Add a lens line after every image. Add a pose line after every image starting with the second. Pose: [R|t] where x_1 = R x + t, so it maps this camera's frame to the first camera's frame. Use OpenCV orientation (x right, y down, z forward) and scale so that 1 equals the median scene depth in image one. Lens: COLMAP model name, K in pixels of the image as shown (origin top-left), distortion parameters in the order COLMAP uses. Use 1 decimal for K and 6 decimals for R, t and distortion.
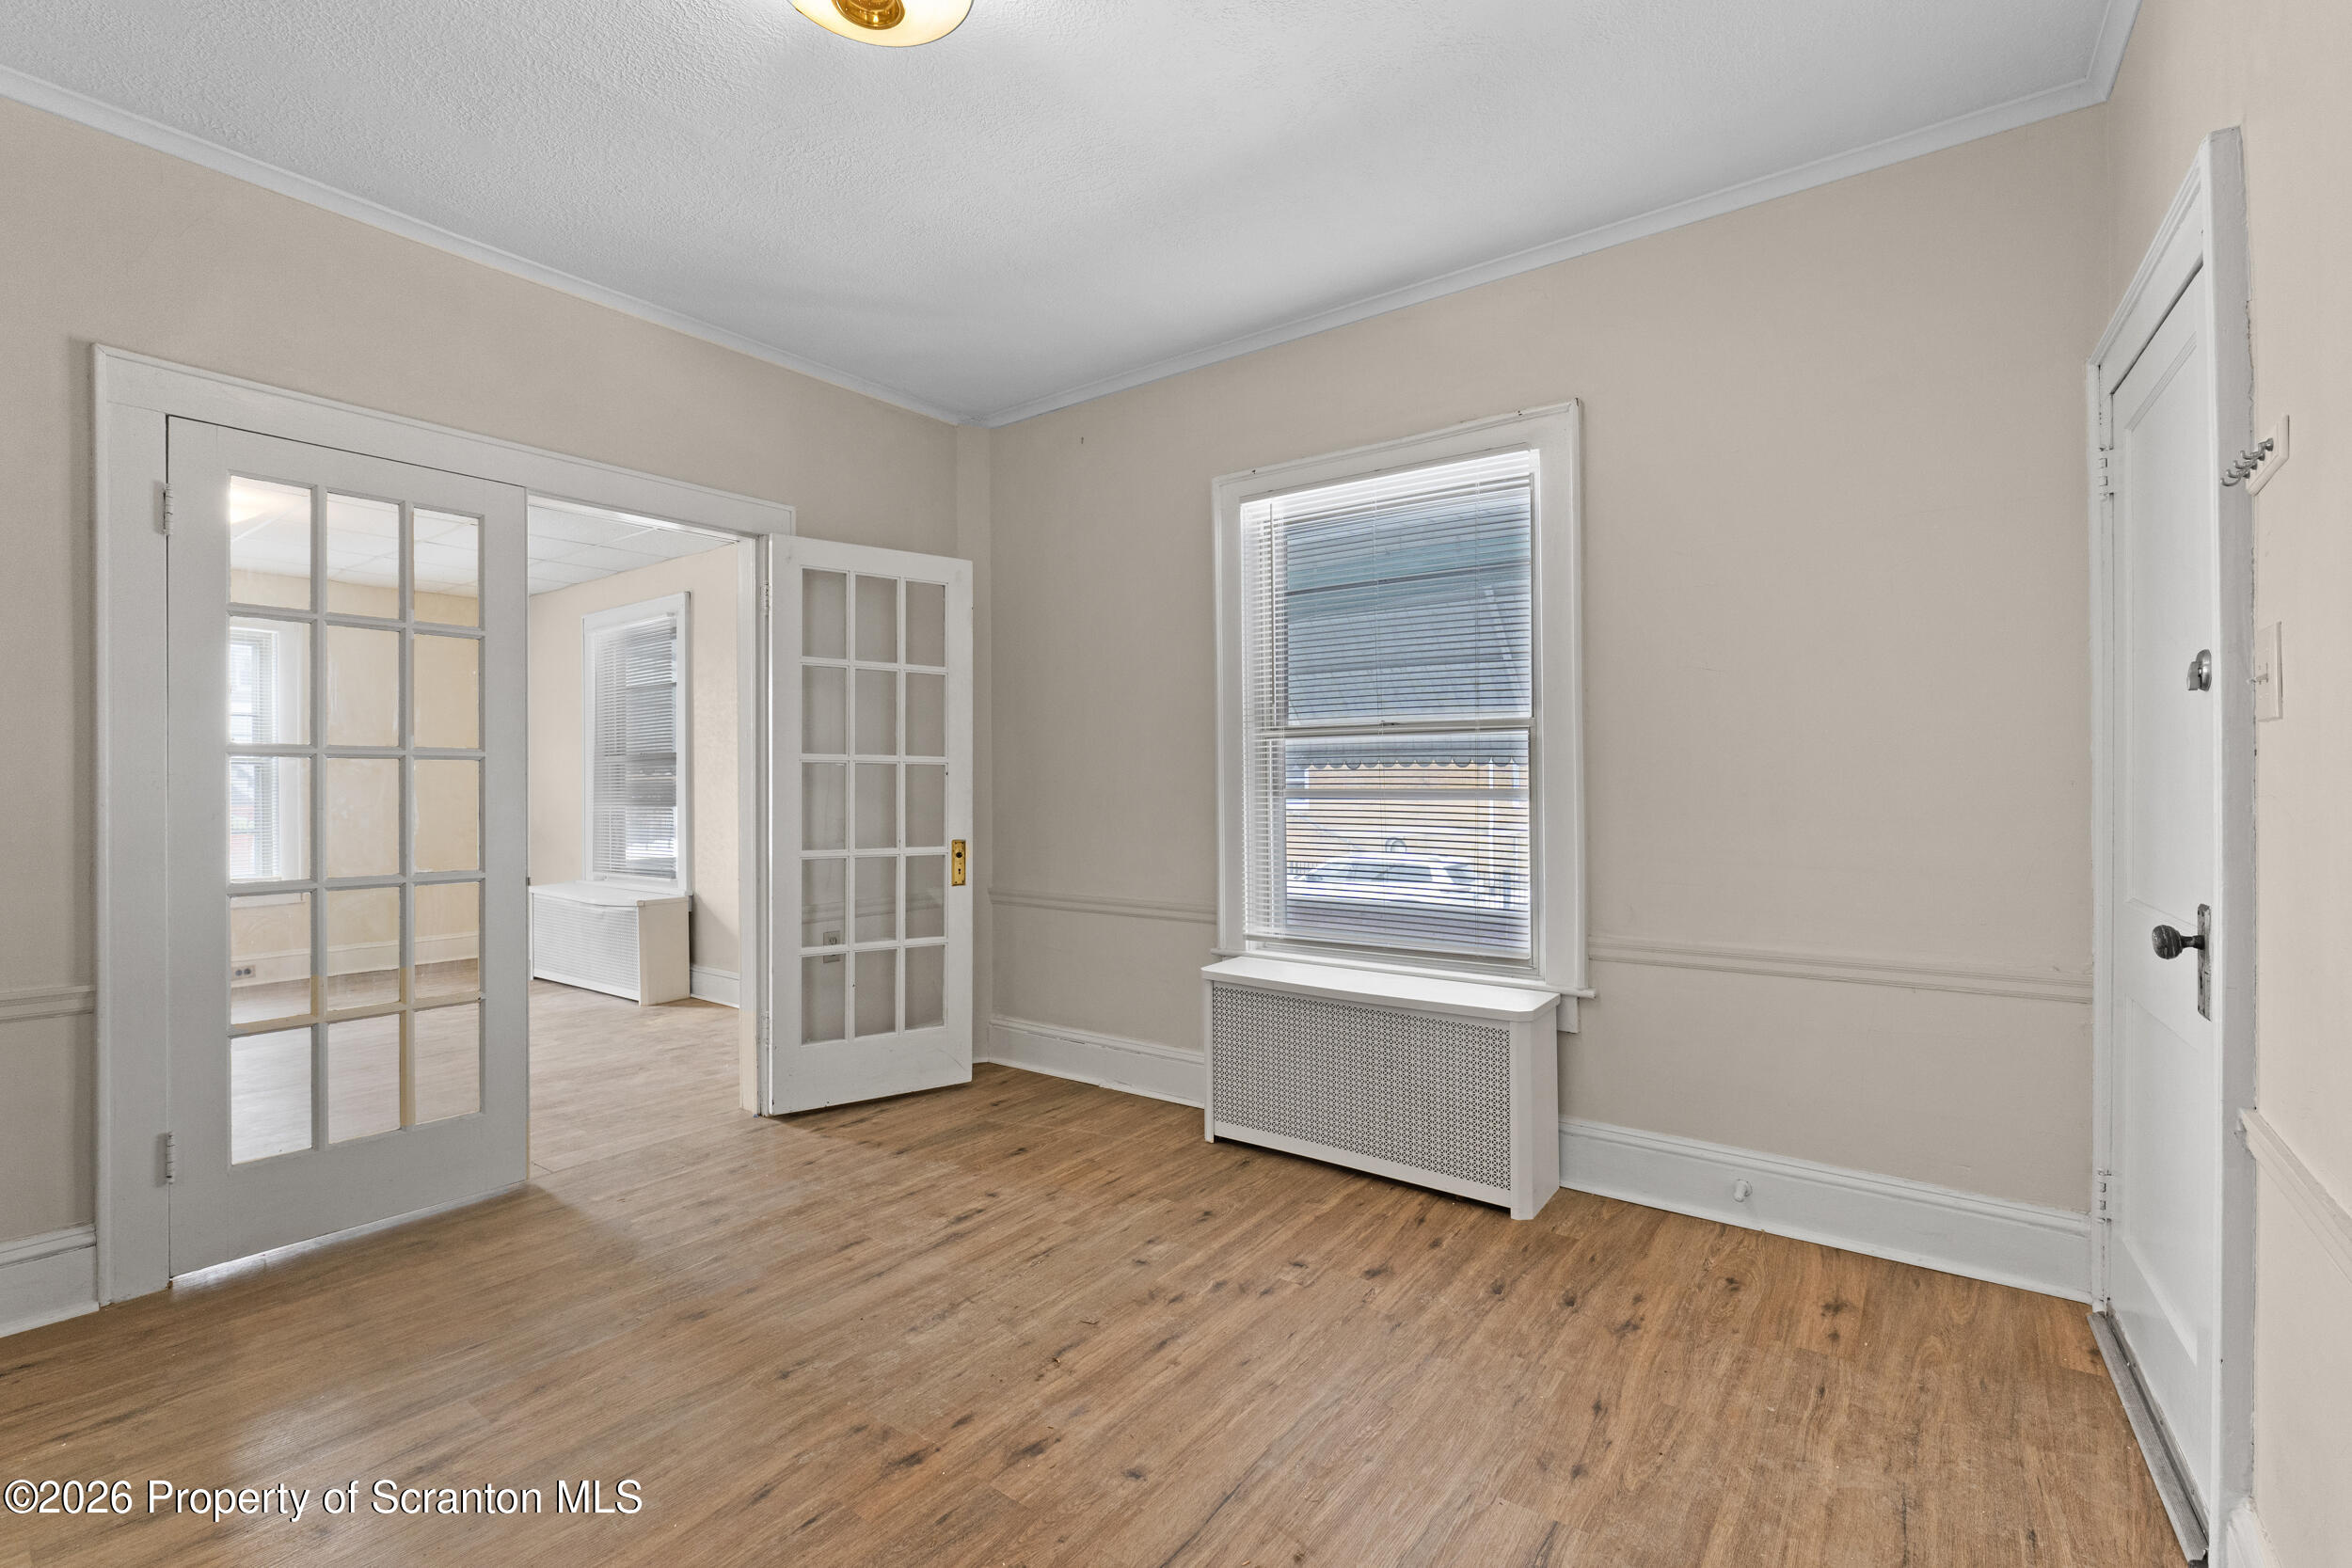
lens RADIAL K [[1035.1, 0, 1167.6], [0, 1035.1, 779.3], [0, 0, 1]] dist [-0.006014, -0.000357]
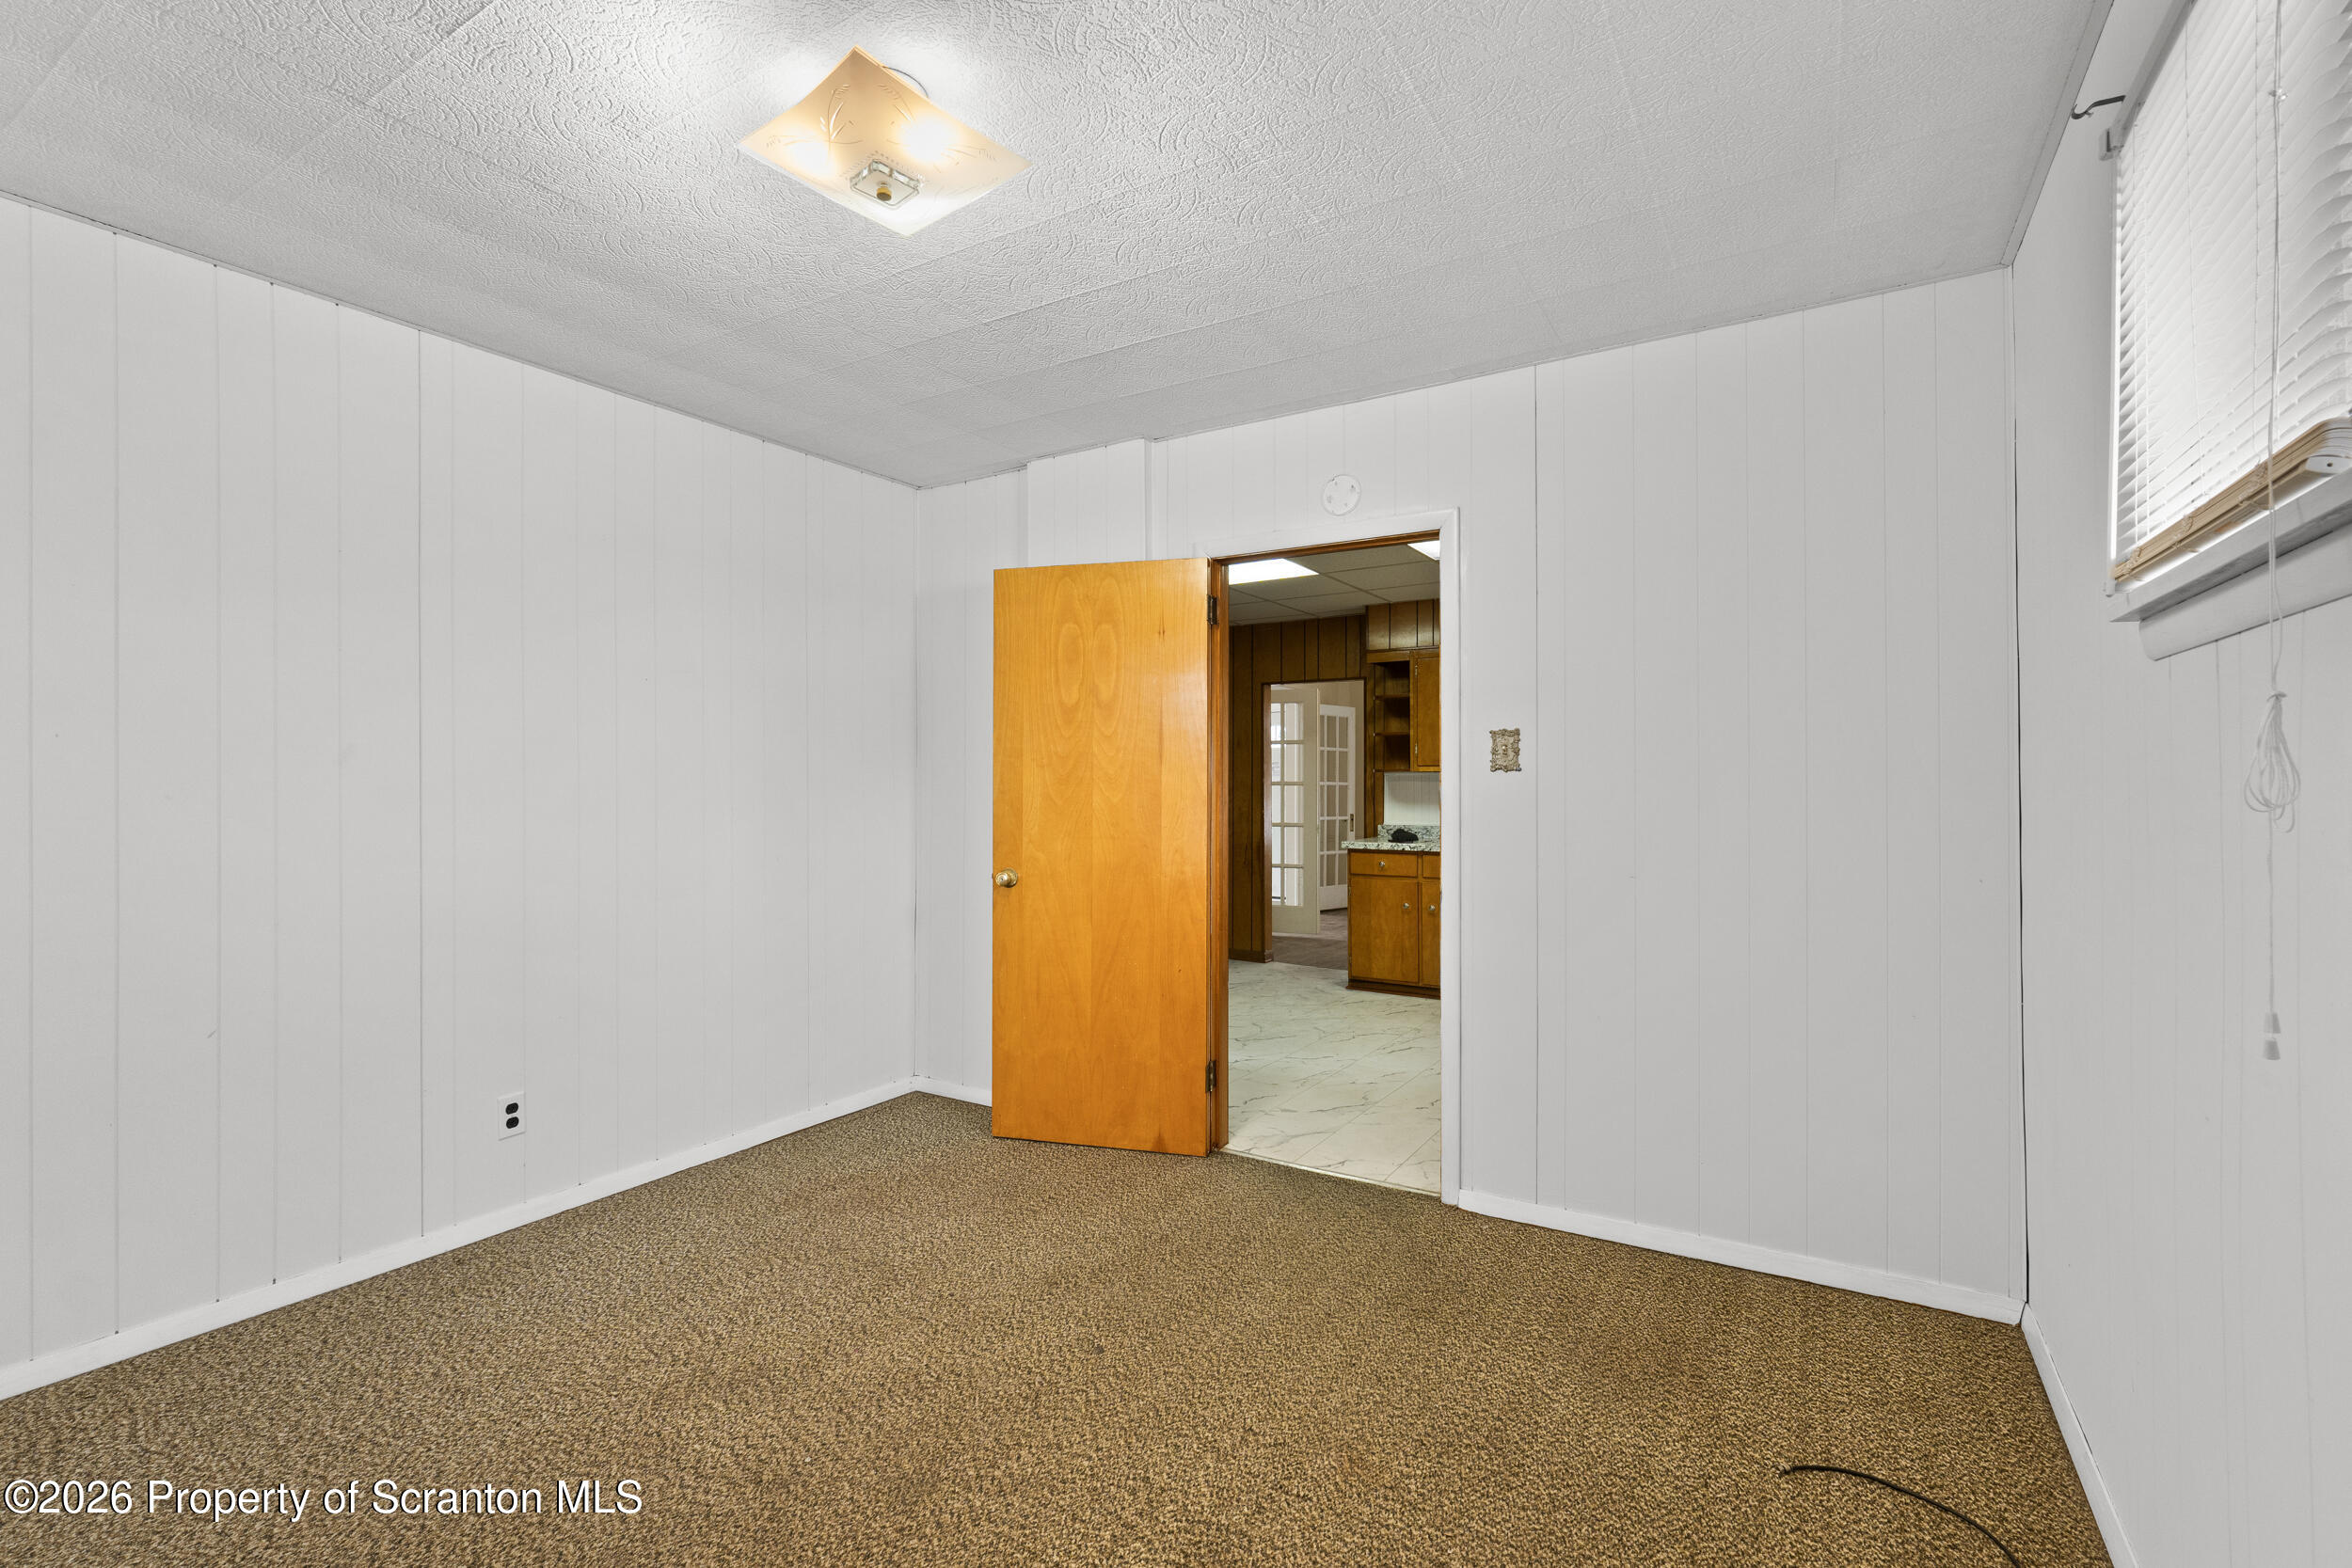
lens RADIAL K [[1035.1, 0, 1167.6], [0, 1035.1, 779.3], [0, 0, 1]] dist [-0.006014, -0.000357]
pose [[0.996590, 0.006010, 0.082293, -1.319408], [-0.005981, 0.999982, -0.000597, -0.037954], [-0.082295, 0.000103, 0.996608, -2.349157]]
